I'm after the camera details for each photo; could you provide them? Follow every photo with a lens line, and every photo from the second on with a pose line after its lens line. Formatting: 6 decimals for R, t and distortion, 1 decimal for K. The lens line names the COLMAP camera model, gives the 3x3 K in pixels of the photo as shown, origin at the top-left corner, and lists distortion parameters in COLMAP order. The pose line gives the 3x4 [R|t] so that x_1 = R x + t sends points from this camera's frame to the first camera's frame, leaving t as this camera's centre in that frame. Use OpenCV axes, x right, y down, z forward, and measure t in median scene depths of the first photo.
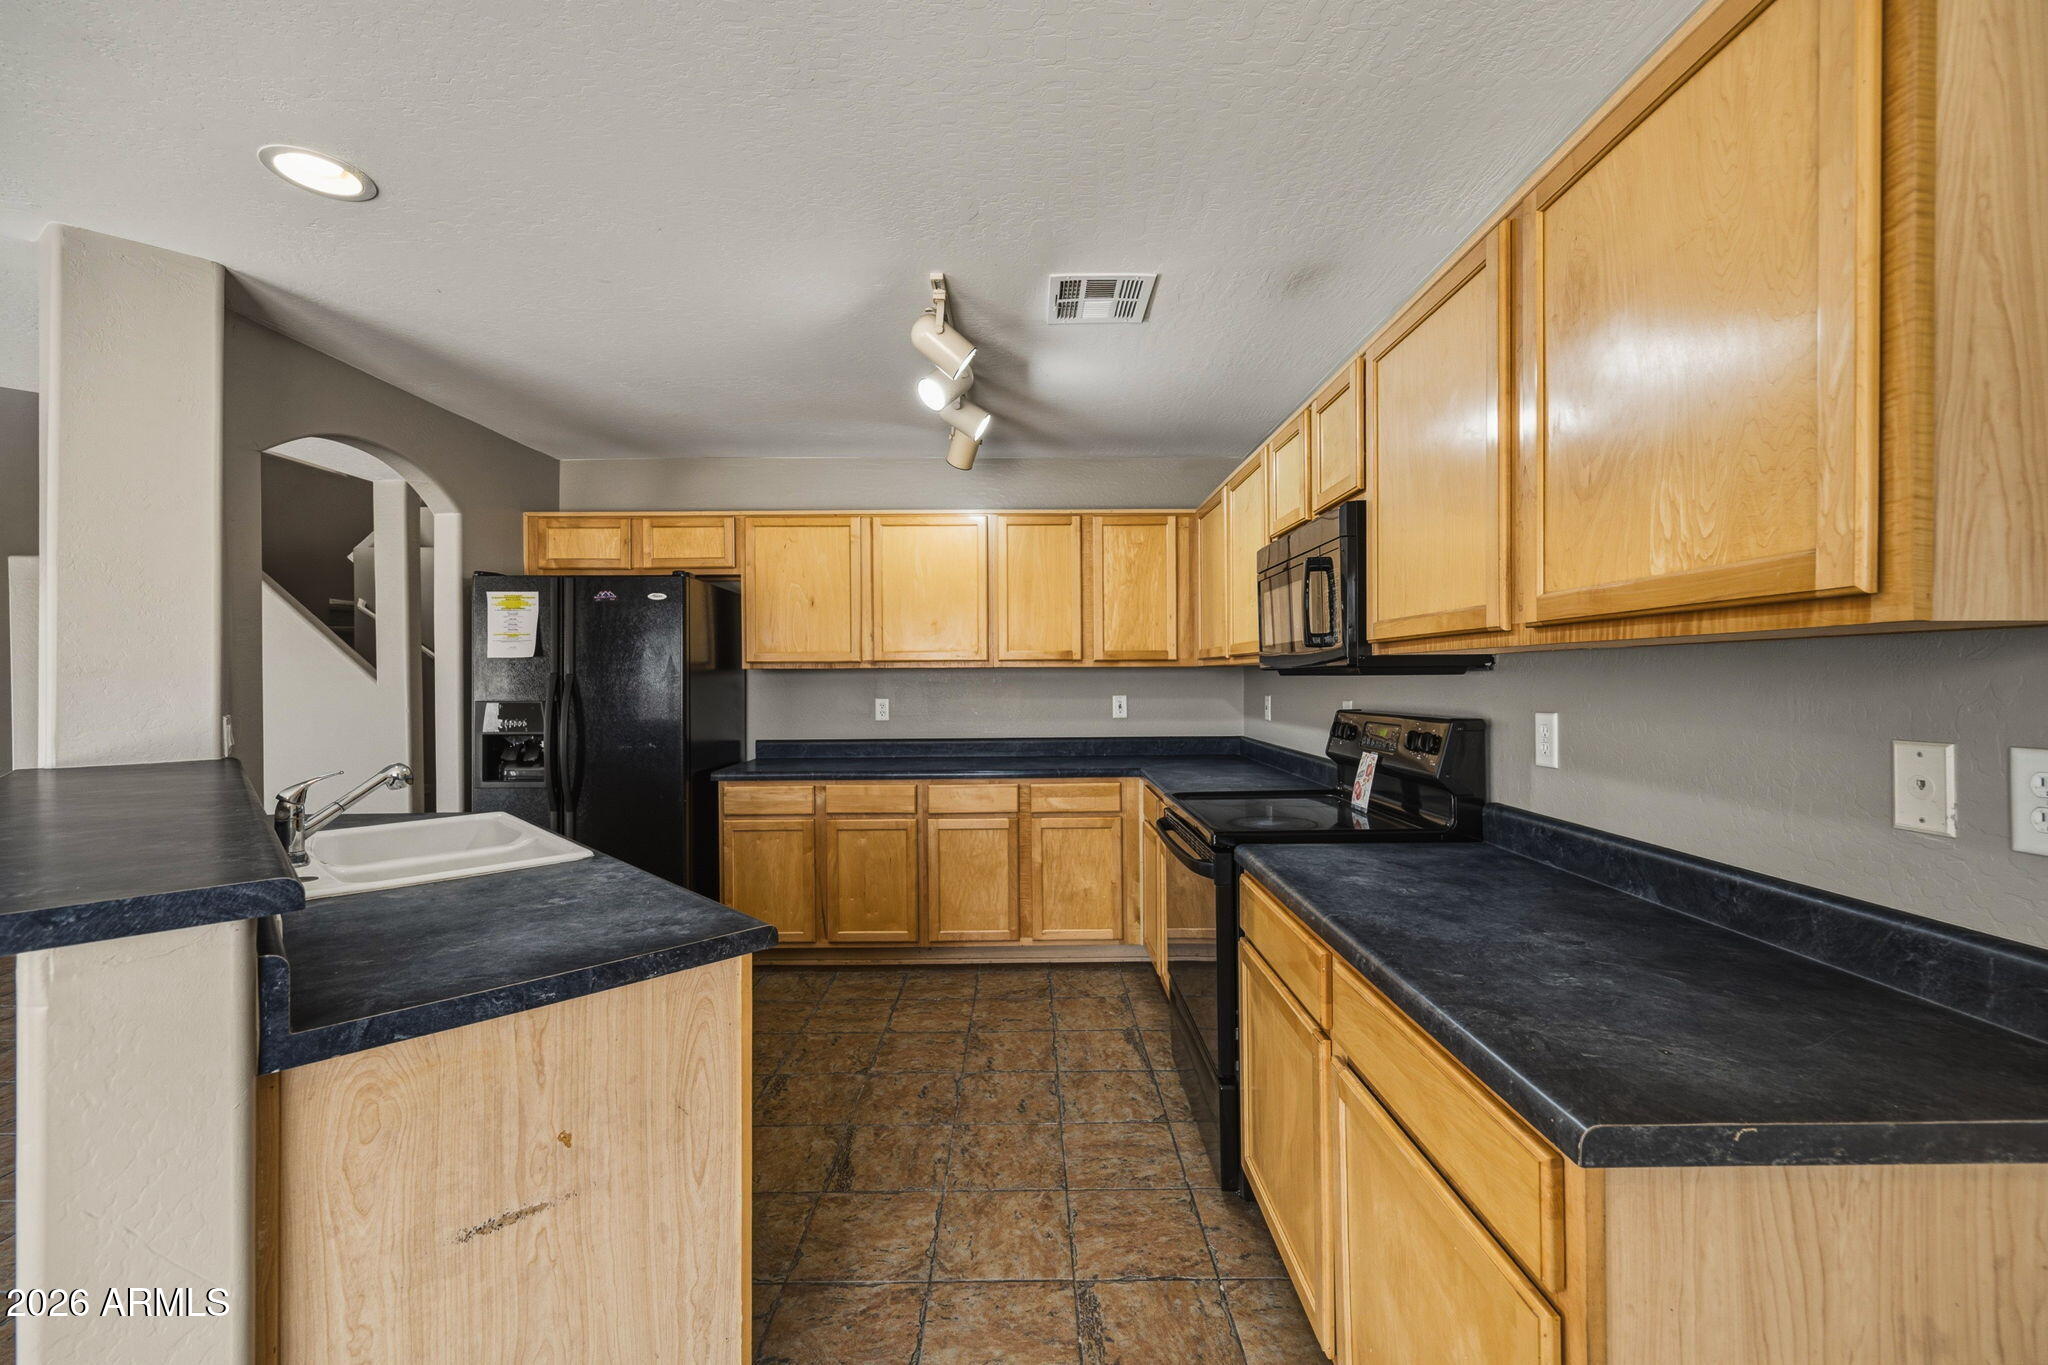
lens RADIAL K [[829.2, 0, 1031.2], [0, 829.2, 680.3], [0, 0, 1]] dist [0.000589, -0.000047]
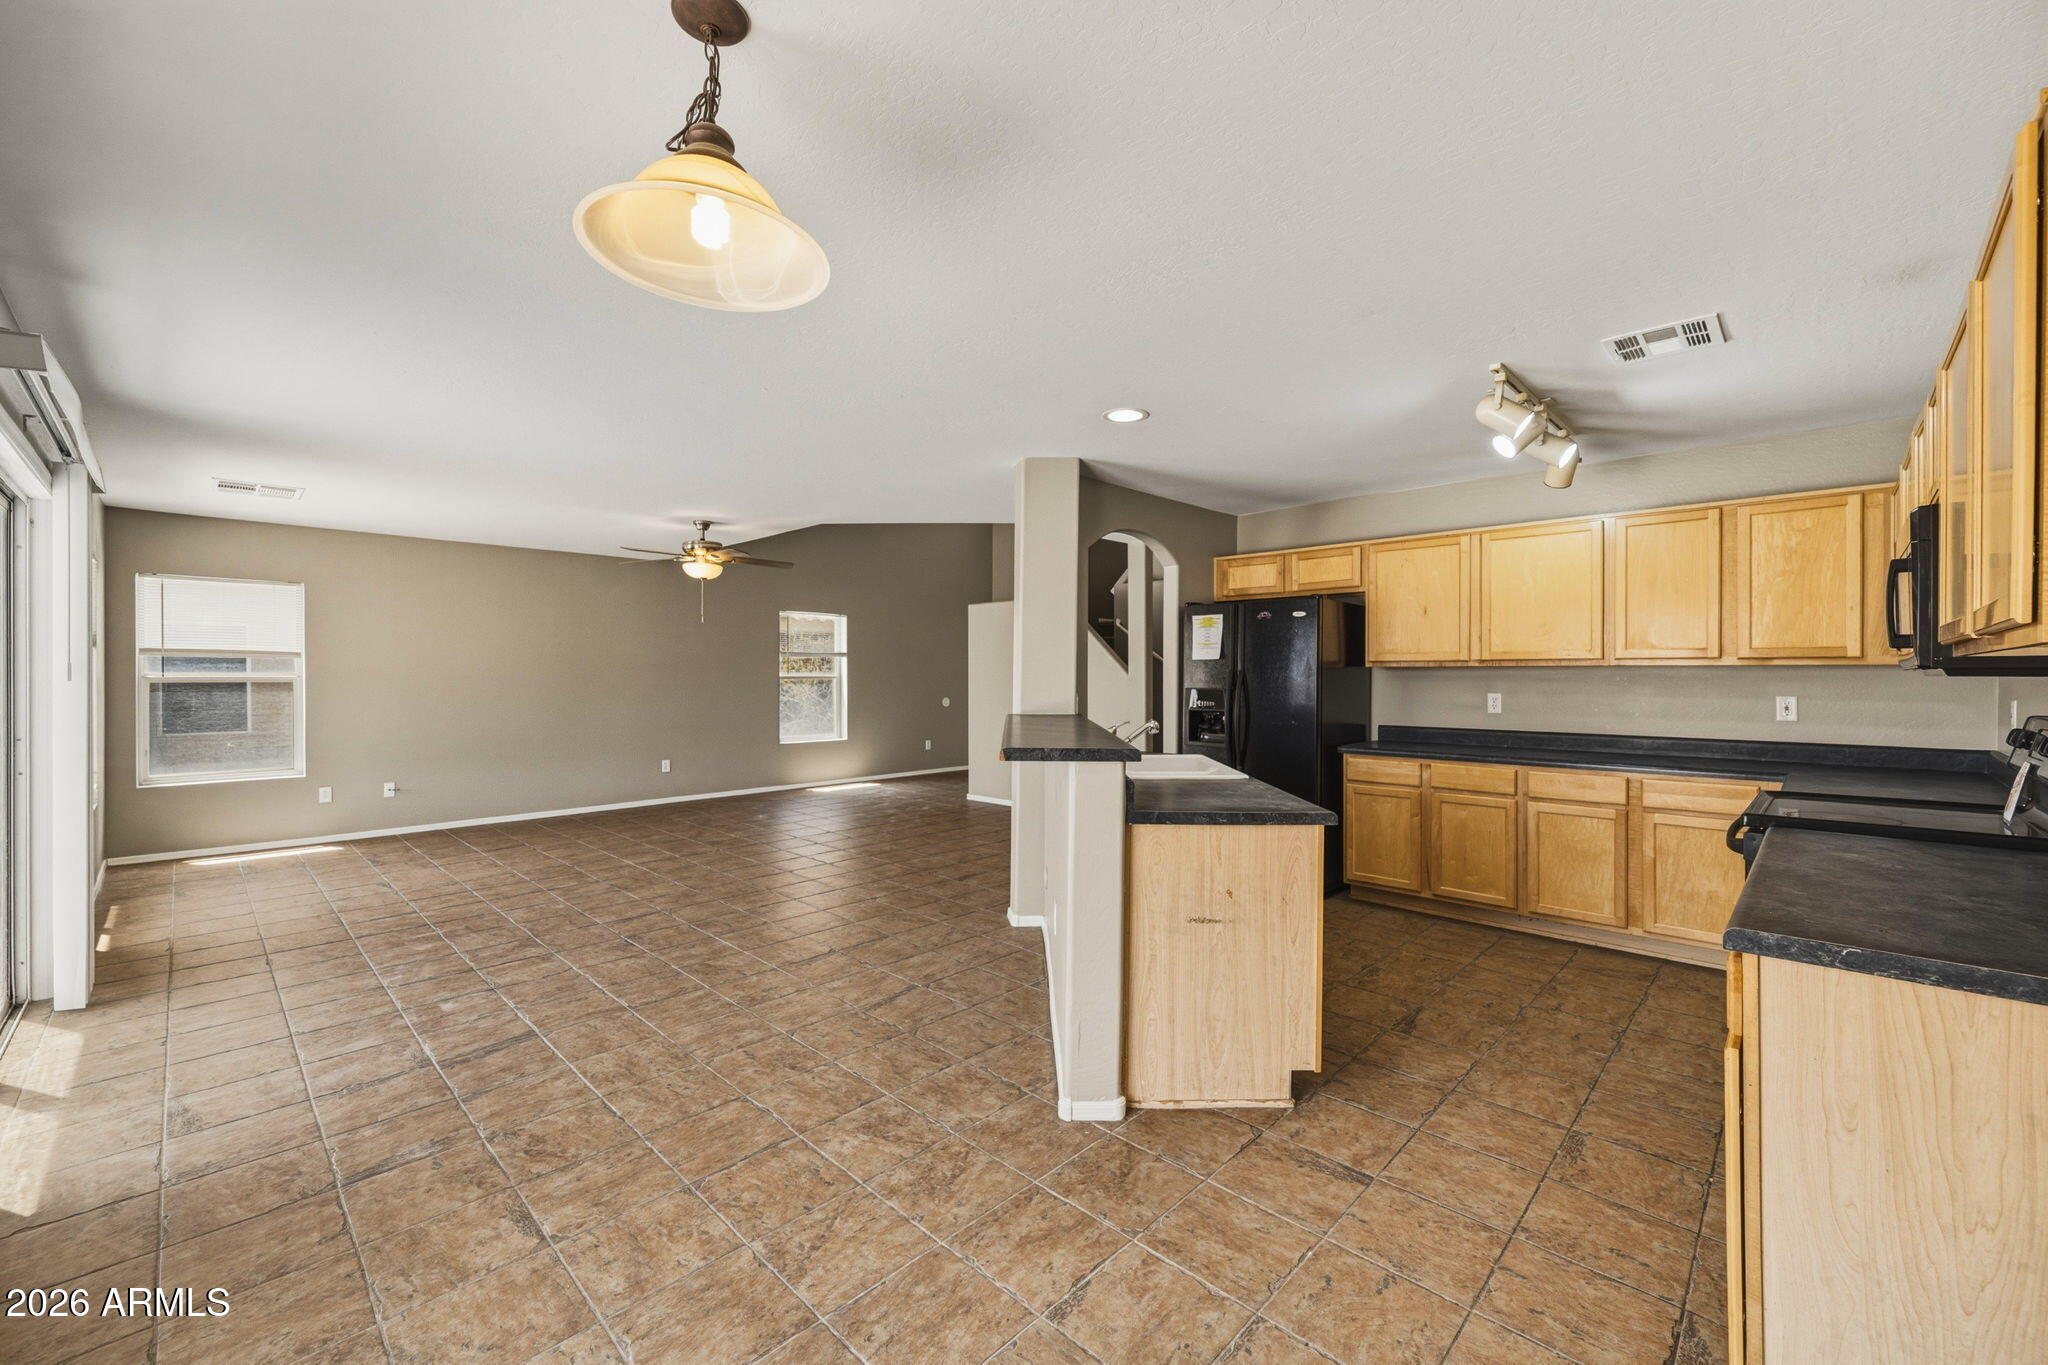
lens RADIAL K [[829.2, 0, 1031.2], [0, 829.2, 680.3], [0, 0, 1]] dist [0.000589, -0.000047]
pose [[0.722359, 0.013424, -0.691388, 0.169934], [-0.009191, 0.999910, 0.009812, -0.000671], [0.691457, -0.000733, 0.722417, -0.282449]]
